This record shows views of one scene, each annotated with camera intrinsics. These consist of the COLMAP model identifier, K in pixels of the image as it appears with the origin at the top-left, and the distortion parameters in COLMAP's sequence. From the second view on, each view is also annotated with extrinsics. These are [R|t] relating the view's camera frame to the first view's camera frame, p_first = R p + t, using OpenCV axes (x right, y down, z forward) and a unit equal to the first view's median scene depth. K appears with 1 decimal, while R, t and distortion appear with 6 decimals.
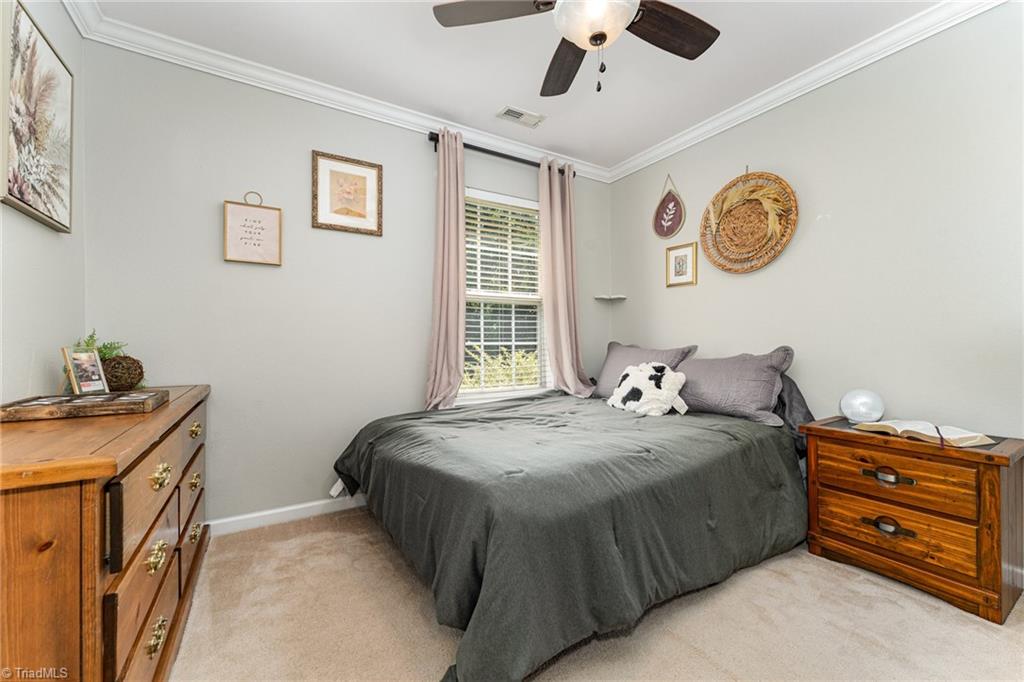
lens RADIAL K [[407.9, 0, 511.8], [0, 407.9, 337.8], [0, 0, 1]] dist [0.000152, 0.000189]
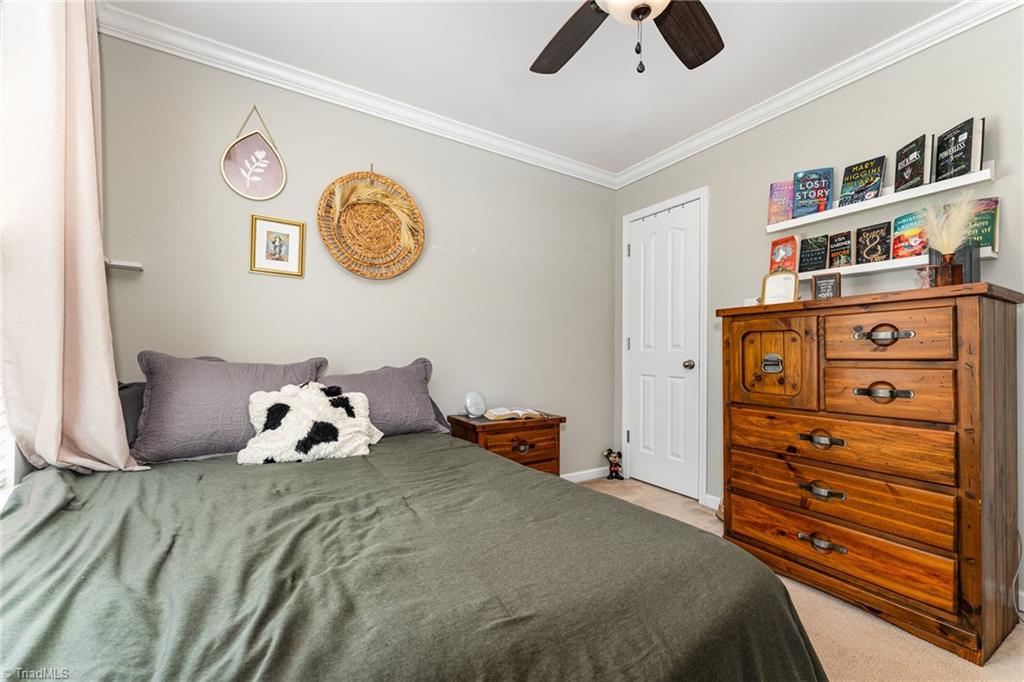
lens RADIAL K [[407.9, 0, 510.9], [0, 407.9, 349.9], [0, 0, 1]] dist [0.000152, 0.000189]
pose [[0.002578, 0.013007, 0.999912, -0.359333], [-0.021595, 0.999683, -0.012949, 0.007463], [-0.999763, -0.021560, 0.002858, 0.692411]]
